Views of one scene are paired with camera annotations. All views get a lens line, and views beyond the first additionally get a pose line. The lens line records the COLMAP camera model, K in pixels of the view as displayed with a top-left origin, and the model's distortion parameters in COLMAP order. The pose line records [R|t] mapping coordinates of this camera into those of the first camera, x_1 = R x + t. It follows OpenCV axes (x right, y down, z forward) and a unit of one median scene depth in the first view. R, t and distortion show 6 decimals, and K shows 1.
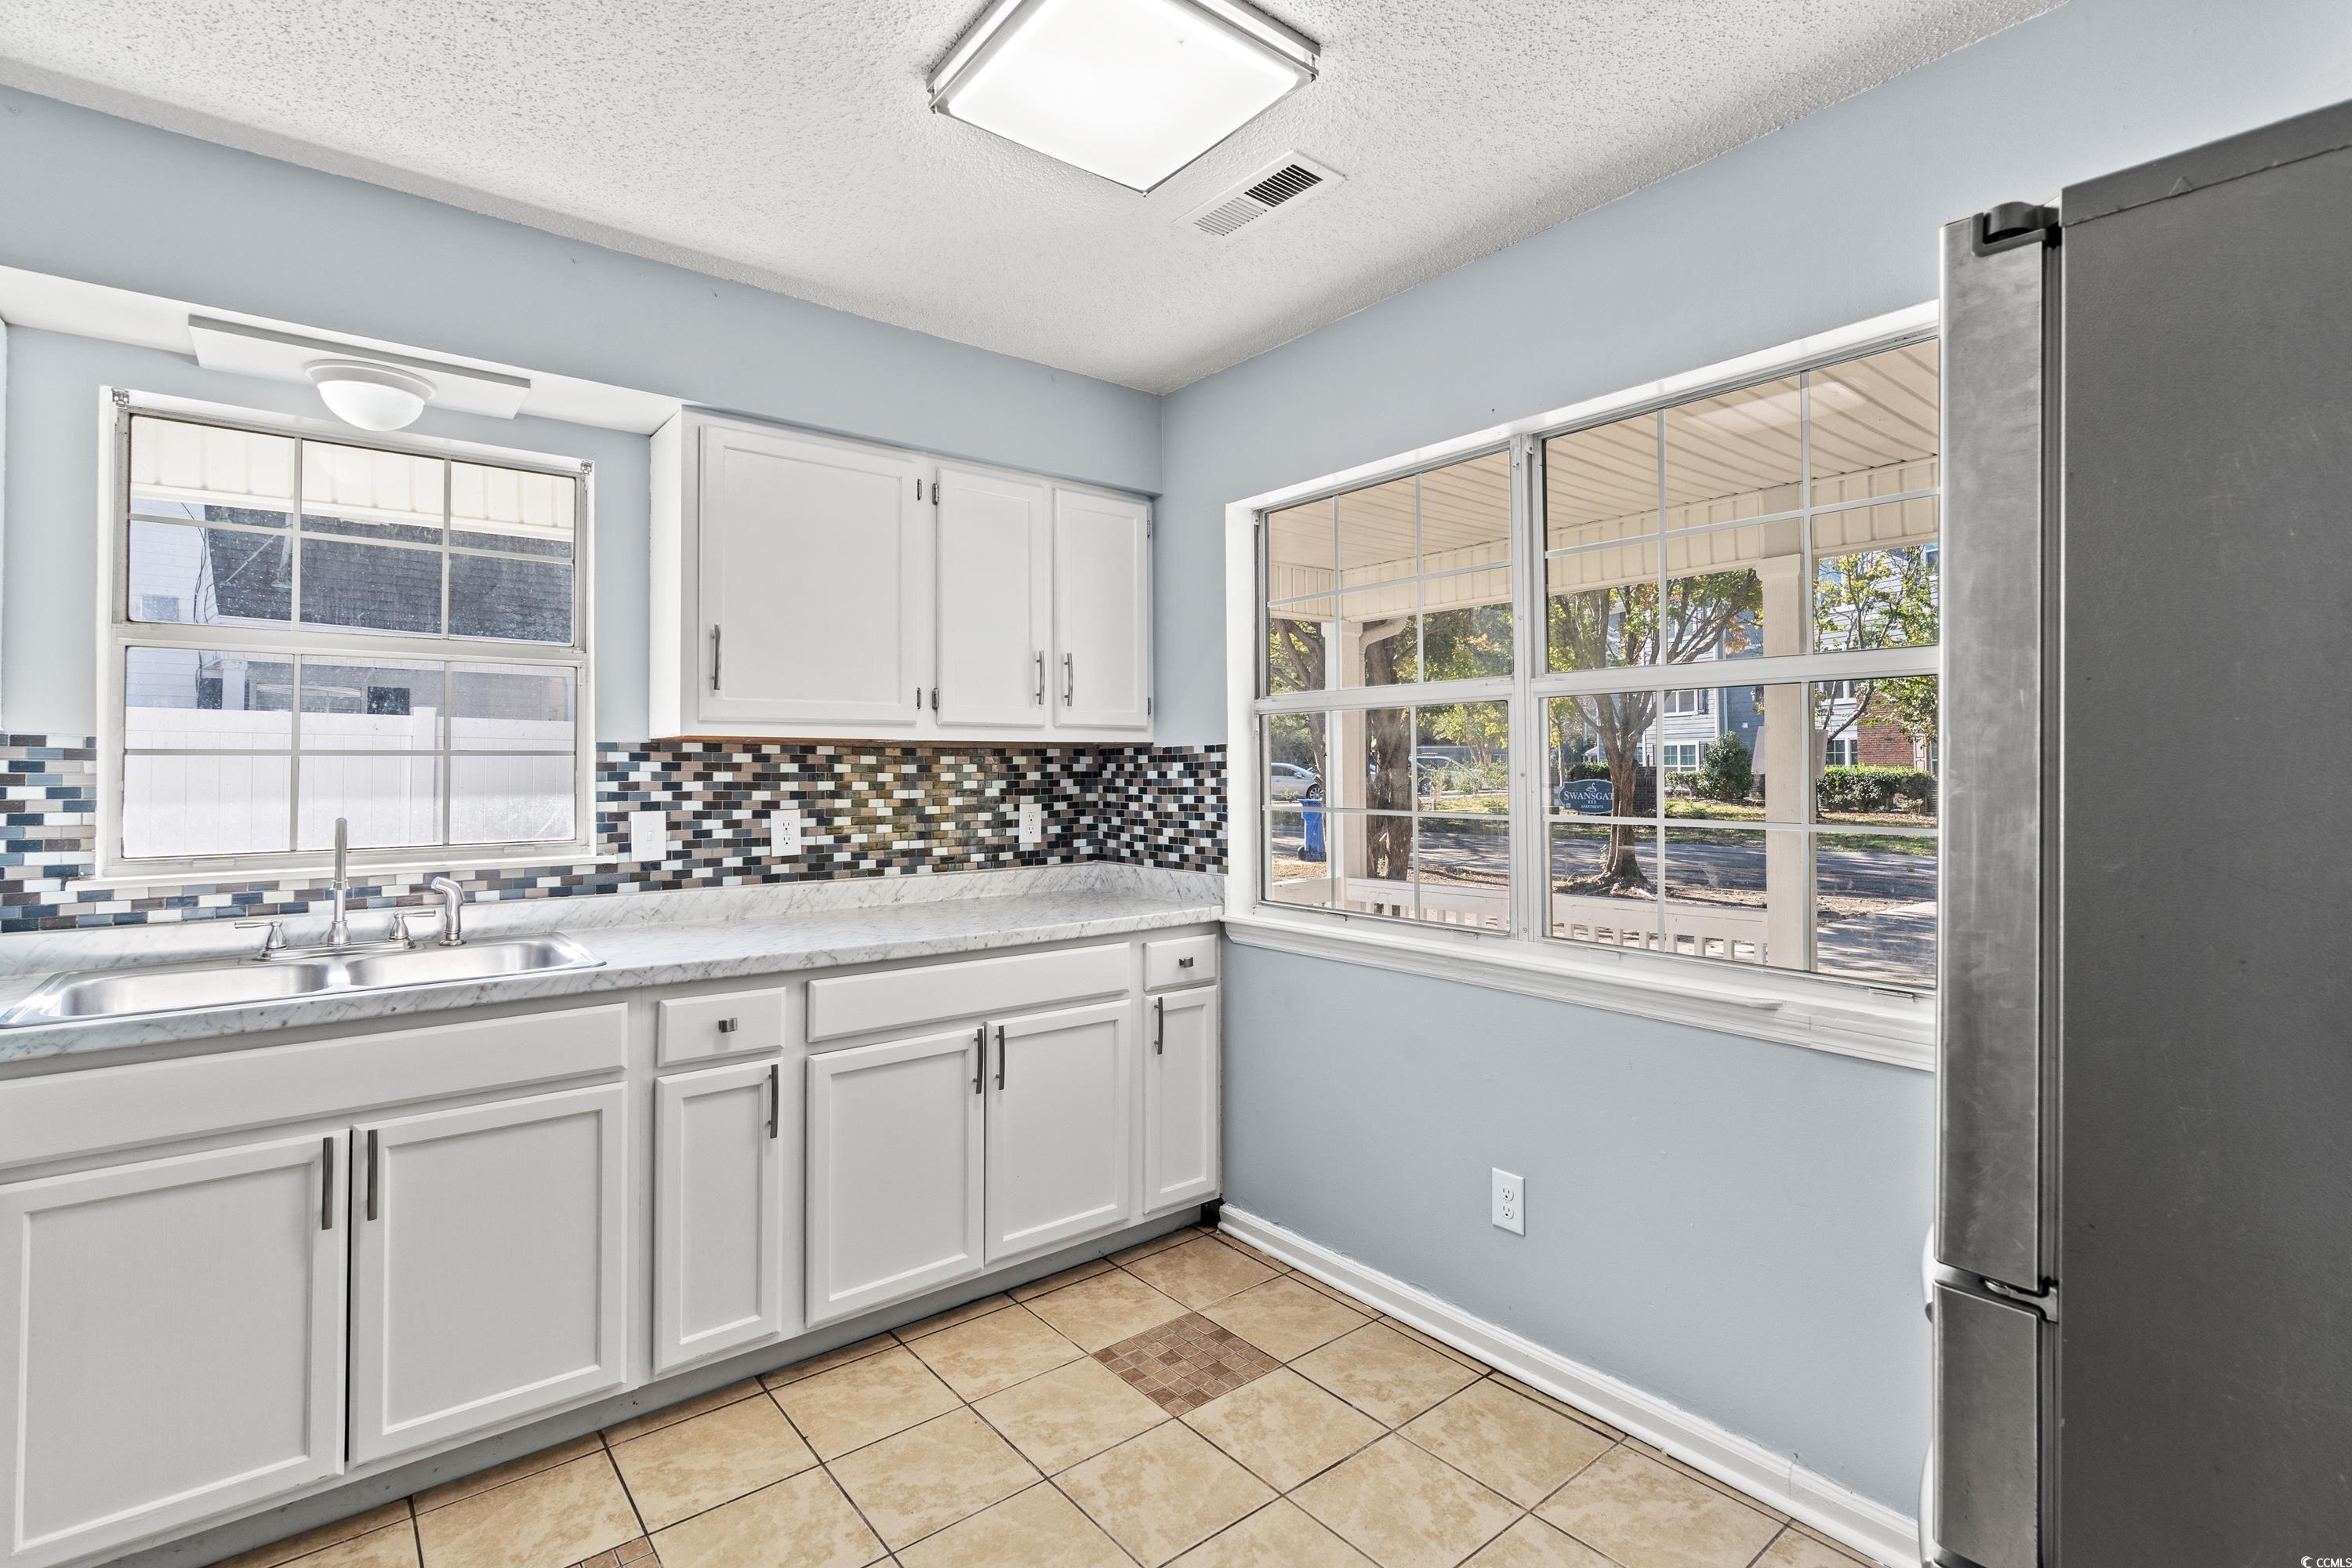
lens RADIAL K [[1085.0, 0, 1170.2], [0, 1085.0, 747.2], [0, 0, 1]] dist [-0.001622, 0.000409]
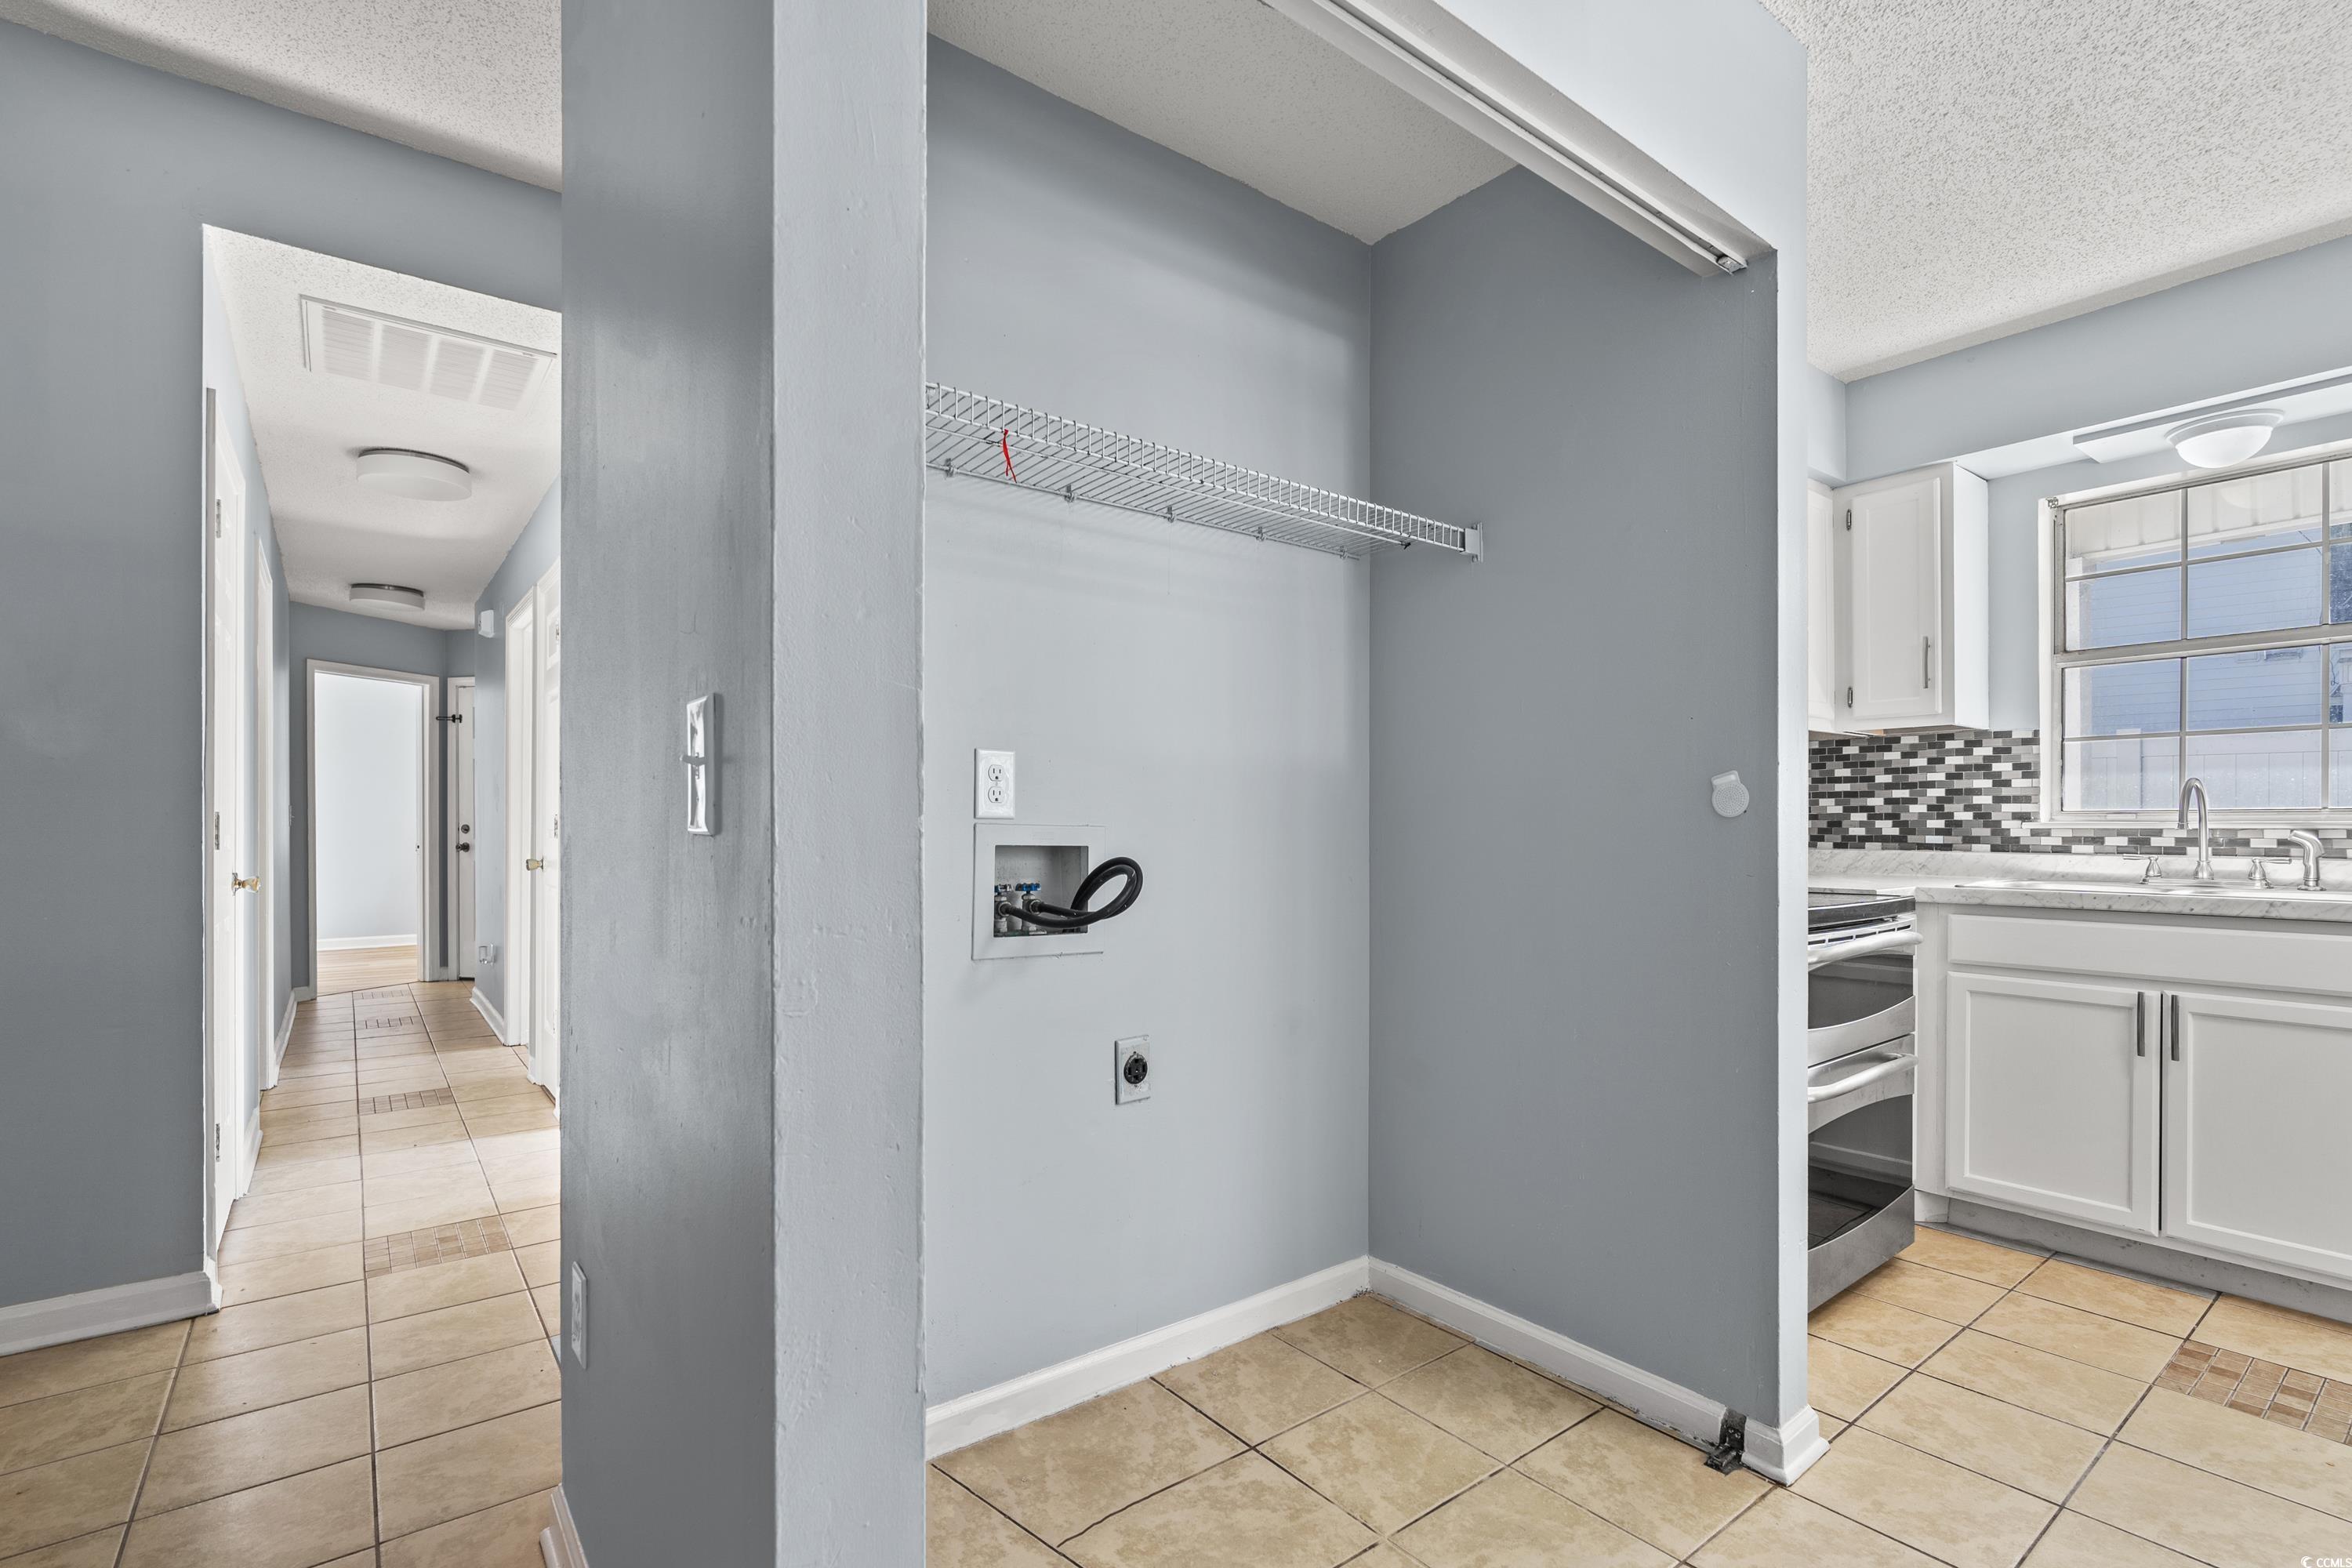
lens RADIAL K [[1082.8, 0, 1171.2], [0, 1082.8, 827.1], [0, 0, 1]] dist [-0.006589, 0.000136]
pose [[-0.021949, 0.007668, -0.999730, 0.409321], [0.022169, 0.999728, 0.007181, 0.065538], [0.999513, -0.022006, -0.022113, -0.144907]]
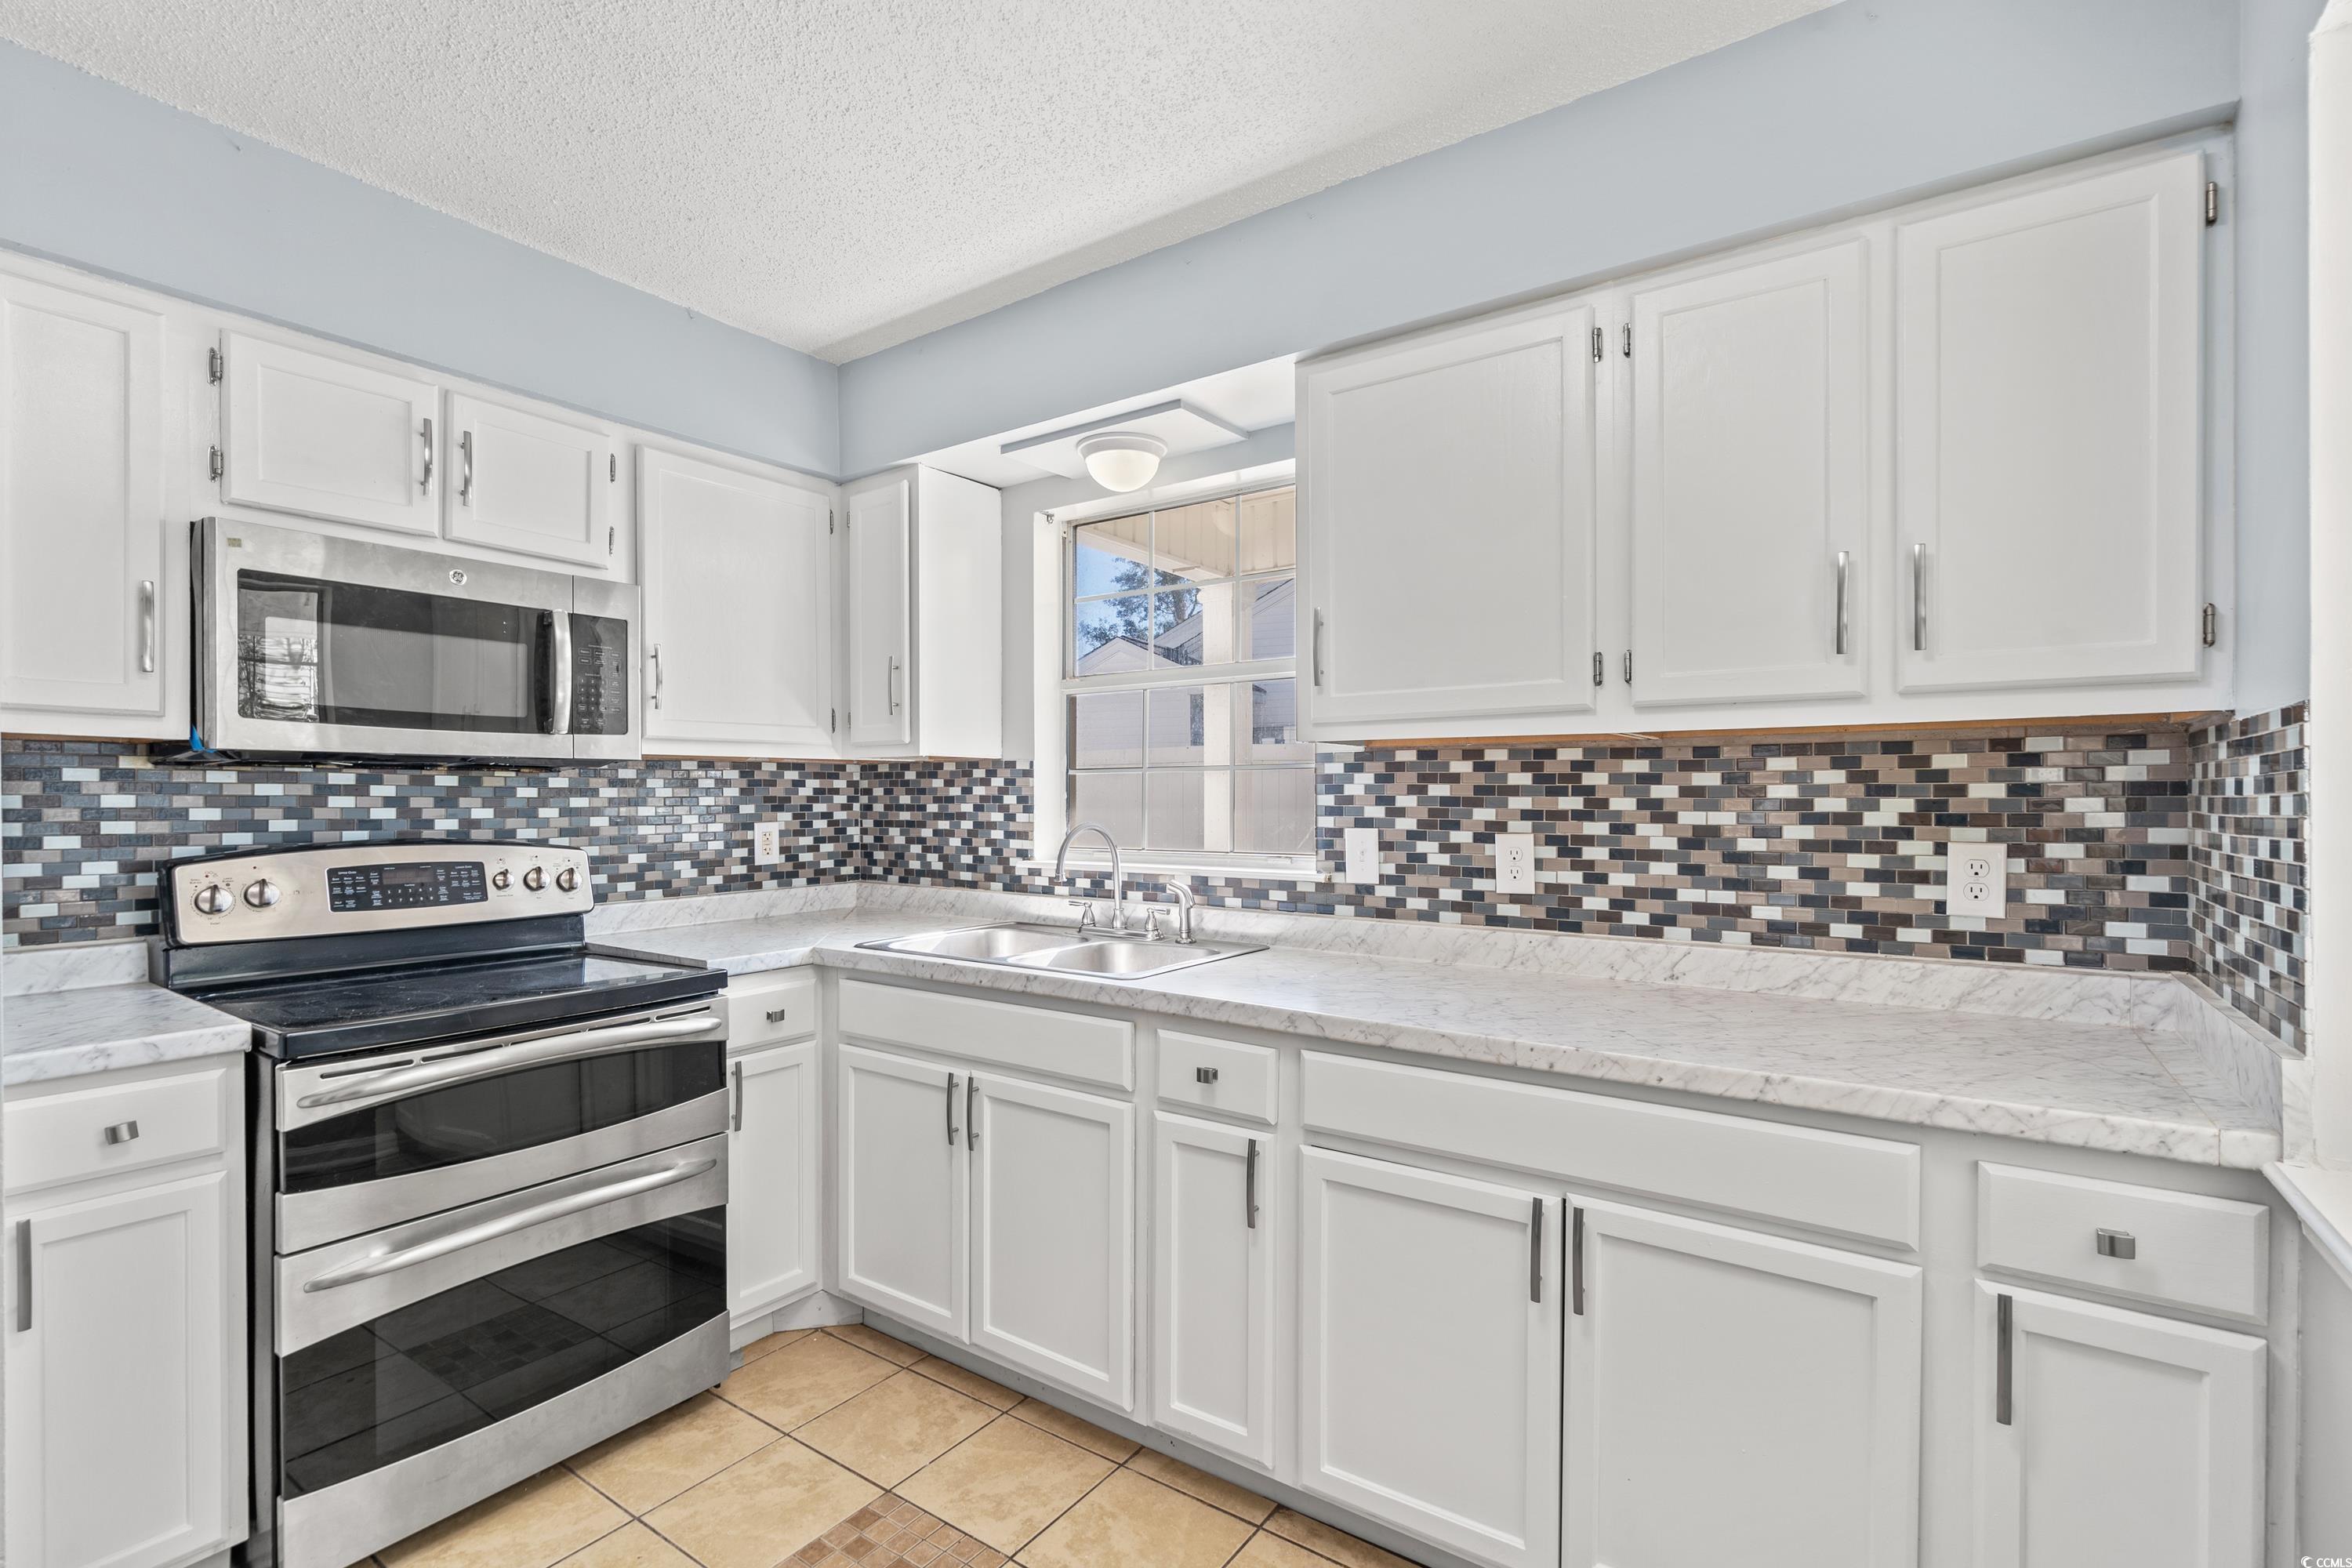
lens RADIAL K [[1080.9, 0, 1175.6], [0, 1080.9, 801.7], [0, 0, 1]] dist [-0.005047, 0.000341]
pose [[0.279398, 0.009019, -0.960133, 0.311878], [0.020231, 0.999679, 0.015278, 0.019023], [0.959962, -0.023693, 0.279126, 0.564472]]
